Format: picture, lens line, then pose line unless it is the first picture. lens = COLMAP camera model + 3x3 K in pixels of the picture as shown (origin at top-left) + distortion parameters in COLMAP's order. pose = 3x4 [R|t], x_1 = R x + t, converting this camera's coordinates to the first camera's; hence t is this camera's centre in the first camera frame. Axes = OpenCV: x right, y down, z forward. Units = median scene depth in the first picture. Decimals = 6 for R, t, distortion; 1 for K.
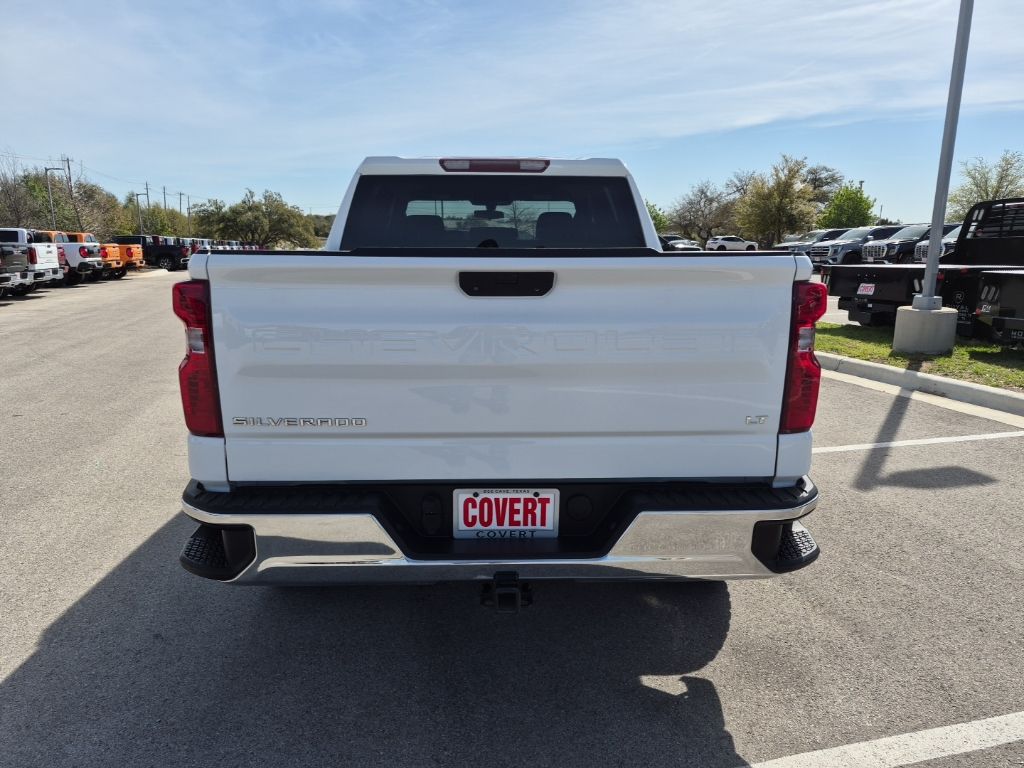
lens RADIAL K [[706.9, 0, 511.0], [0, 706.9, 388.2], [0, 0, 1]] dist [0.077836, -0.072561]
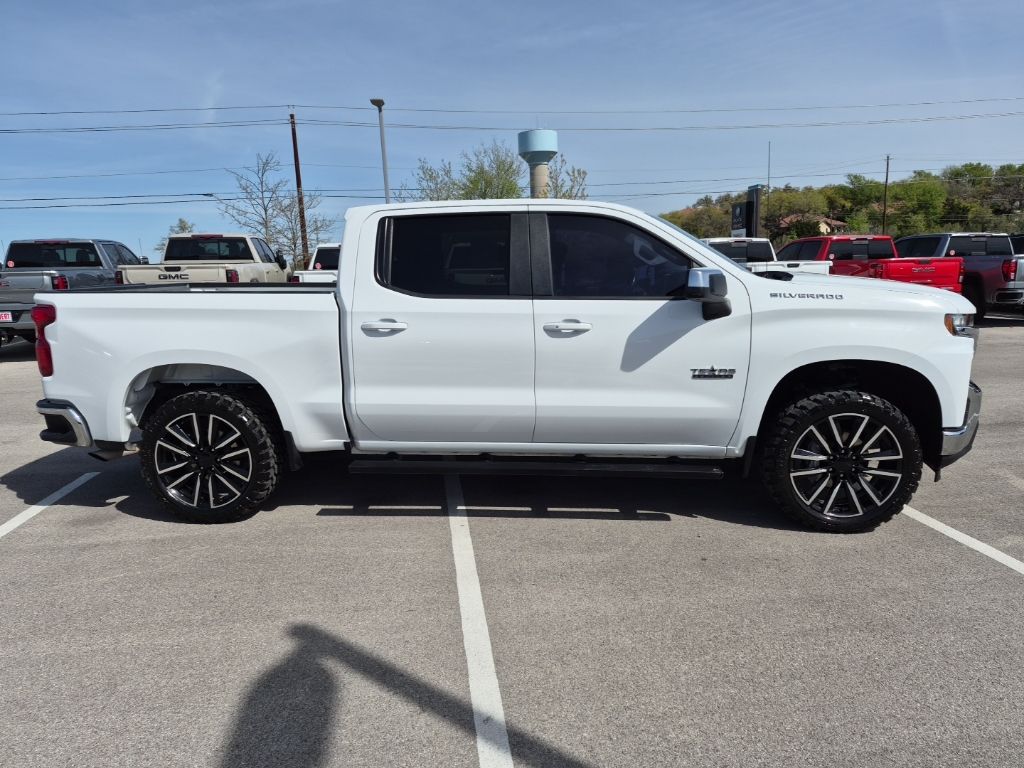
lens RADIAL K [[706.9, 0, 508.3], [0, 706.9, 389.3], [0, 0, 1]] dist [0.077836, -0.072561]
pose [[-0.123285, 0.175703, -0.976693, 0.962528], [-0.175616, 0.964805, 0.195732, -0.231624], [0.976709, 0.195654, -0.088090, 1.050544]]
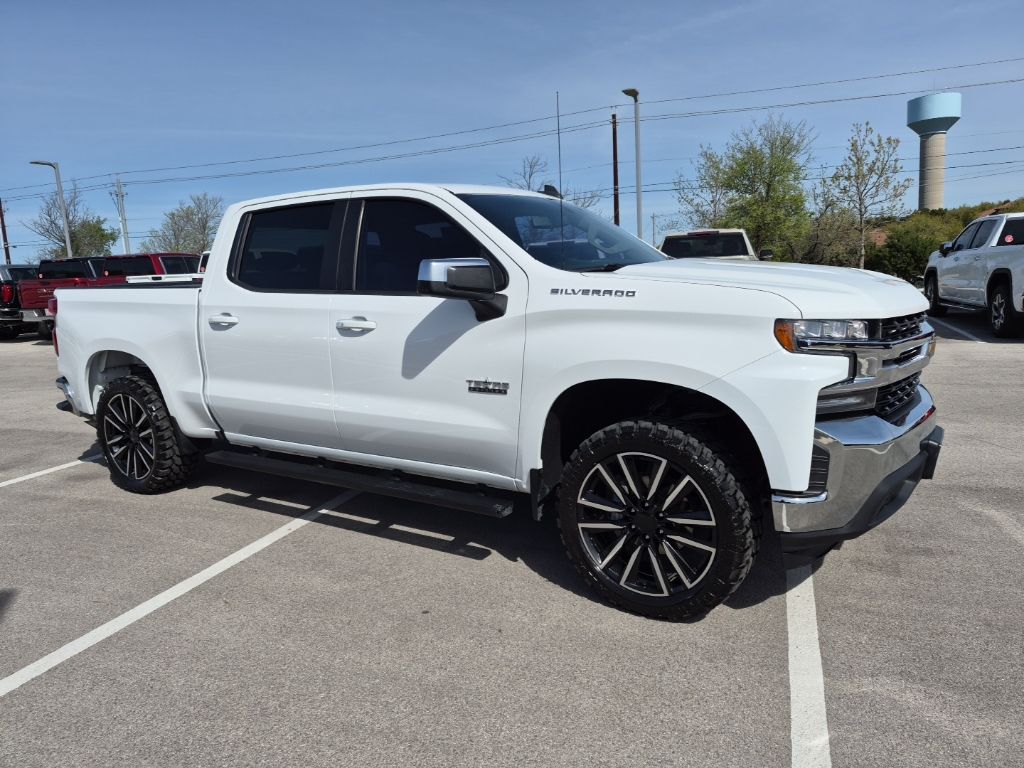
lens RADIAL K [[706.9, 0, 506.5], [0, 706.9, 383.3], [0, 0, 1]] dist [0.077836, -0.072561]
pose [[-0.571438, 0.153261, -0.806207, 0.666620], [-0.122176, 0.955570, 0.268253, -0.309734], [0.811499, 0.251789, -0.527324, 1.544996]]
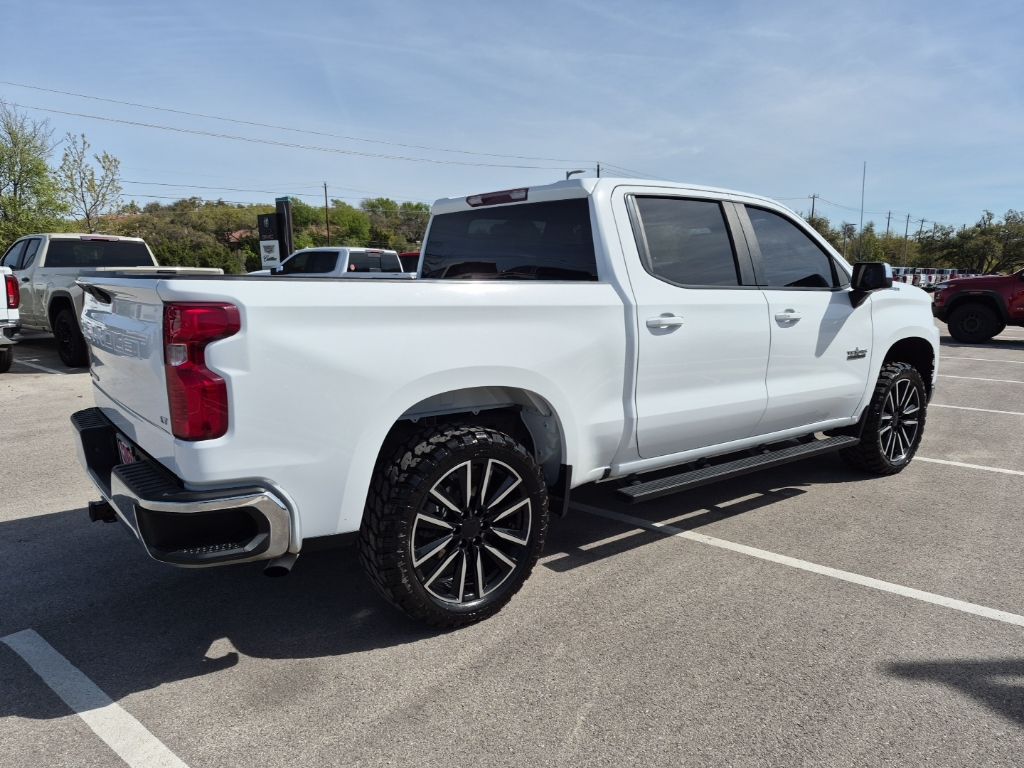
lens RADIAL K [[706.9, 0, 509.6], [0, 706.9, 389.4], [0, 0, 1]] dist [0.077836, -0.072561]
pose [[0.586106, 0.131469, -0.799497, 0.645662], [-0.161347, 0.985923, 0.043843, -0.059195], [0.794007, 0.103300, 0.599068, 0.301406]]
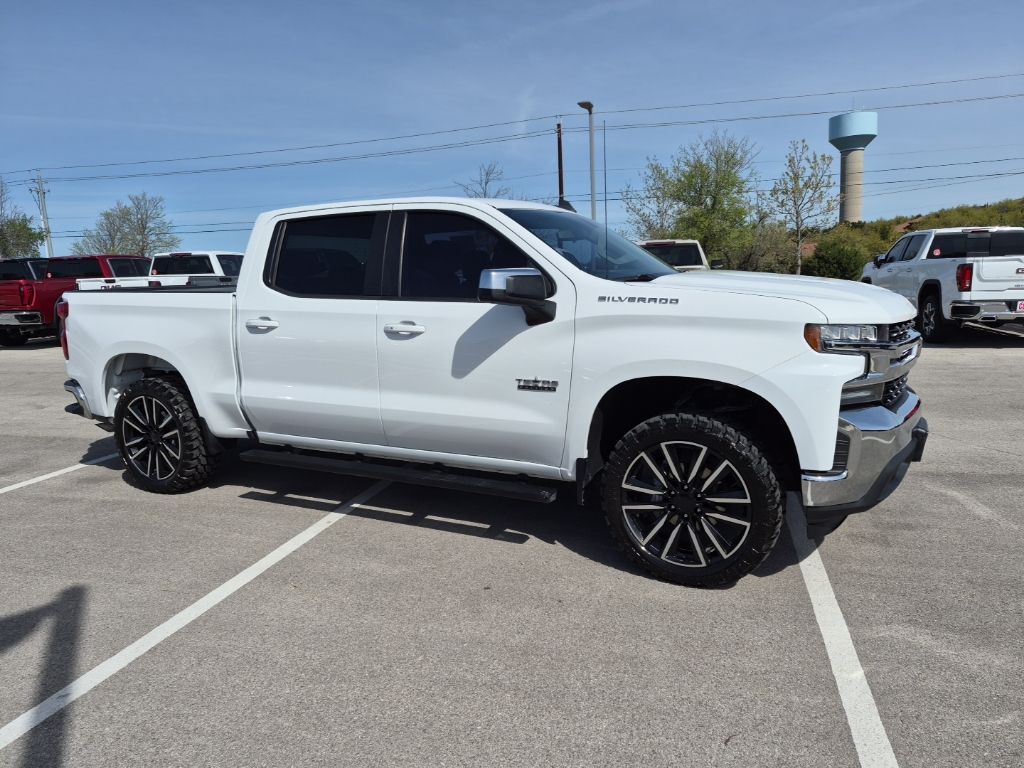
lens RADIAL K [[706.9, 0, 513.0], [0, 706.9, 391.7], [0, 0, 1]] dist [0.077836, -0.072561]
pose [[-0.492878, 0.159269, -0.855397, 0.777399], [-0.141714, 0.955283, 0.259523, -0.306495], [0.858480, 0.249135, -0.448267, 1.493032]]
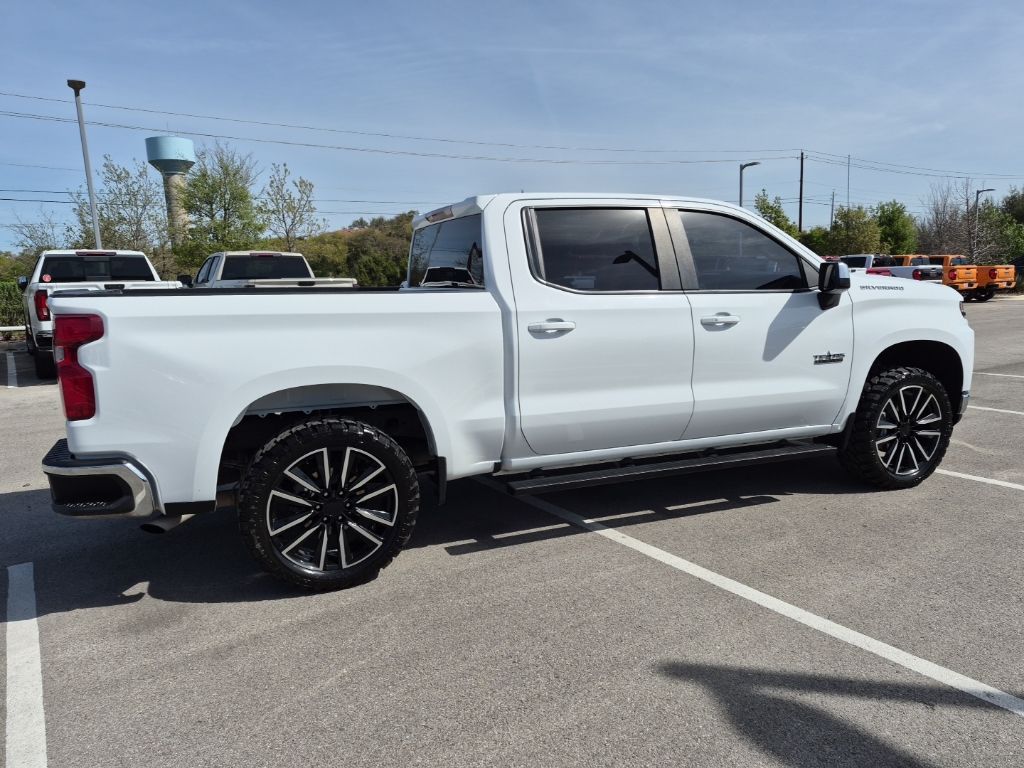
lens RADIAL K [[706.9, 0, 514.4], [0, 706.9, 379.6], [0, 0, 1]] dist [0.077836, -0.072561]
pose [[0.348907, 0.128056, -0.928367, 0.843583], [-0.163317, 0.983770, 0.074319, -0.111747], [0.922817, 0.125688, 0.364158, 0.532832]]
